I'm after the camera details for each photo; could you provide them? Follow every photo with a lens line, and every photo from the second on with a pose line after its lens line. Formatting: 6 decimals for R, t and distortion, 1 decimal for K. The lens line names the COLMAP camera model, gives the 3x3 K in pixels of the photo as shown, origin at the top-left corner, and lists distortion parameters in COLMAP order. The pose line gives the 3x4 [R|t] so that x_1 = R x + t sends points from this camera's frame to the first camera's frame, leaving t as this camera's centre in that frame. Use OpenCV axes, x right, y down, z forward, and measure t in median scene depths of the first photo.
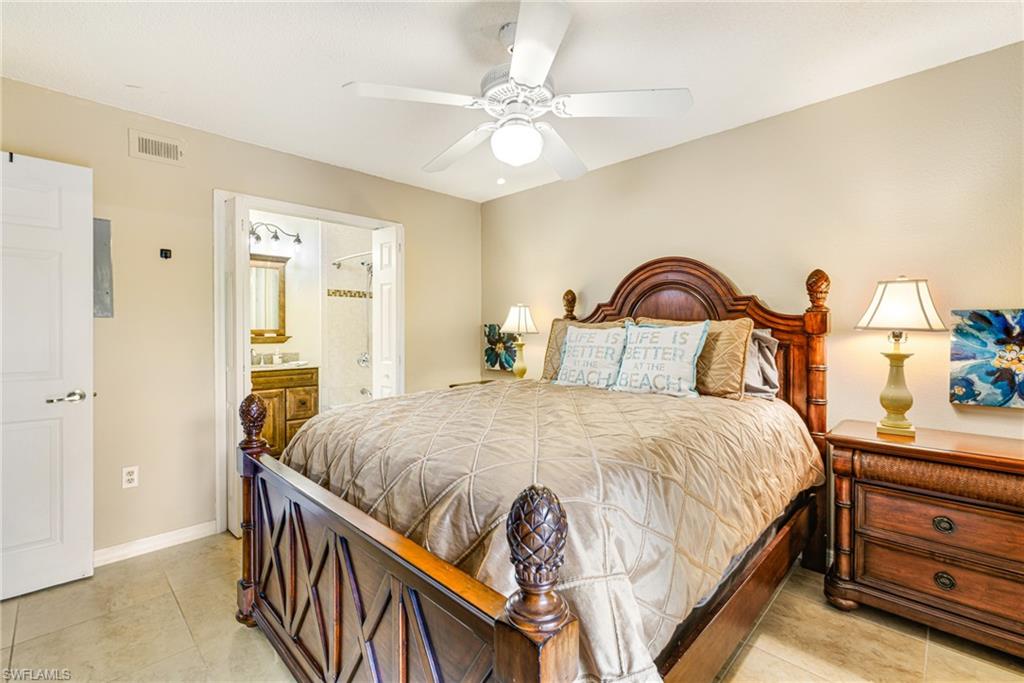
lens RADIAL K [[443.4, 0, 498.9], [0, 443.4, 331.4], [0, 0, 1]] dist [0.000225, -0.000040]
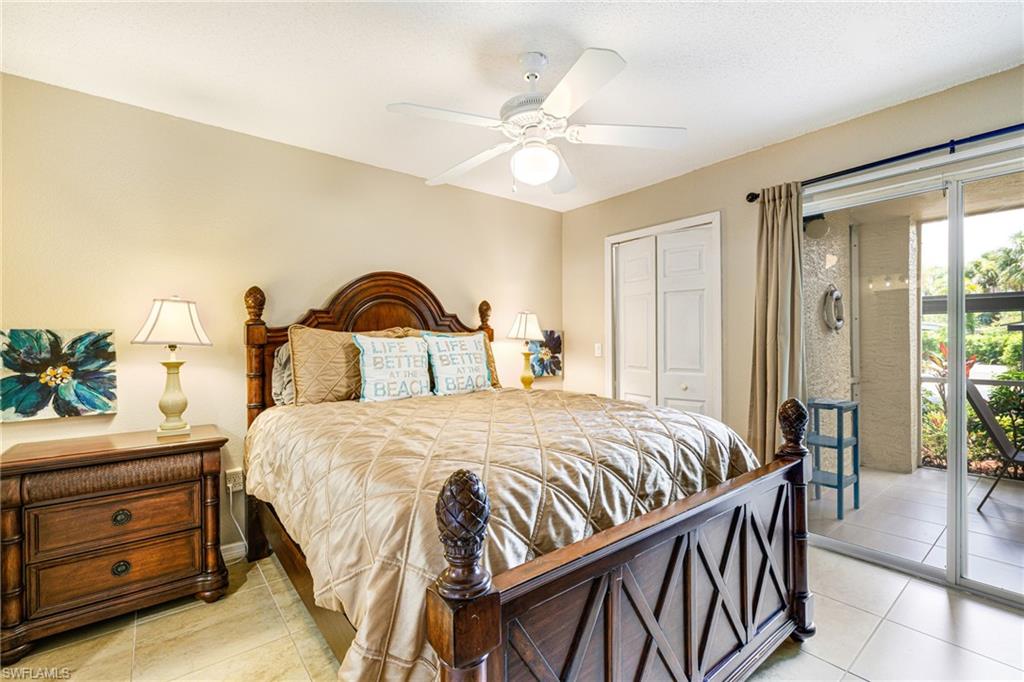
lens RADIAL K [[446.5, 0, 512.0], [0, 446.5, 341.0], [0, 0, 1]] dist [-0.001126, -0.000241]
pose [[0.105786, 0.004440, 0.994379, -0.611342], [0.010846, 0.999925, -0.005618, 0.007678], [-0.994330, 0.011380, 0.105730, 0.553297]]
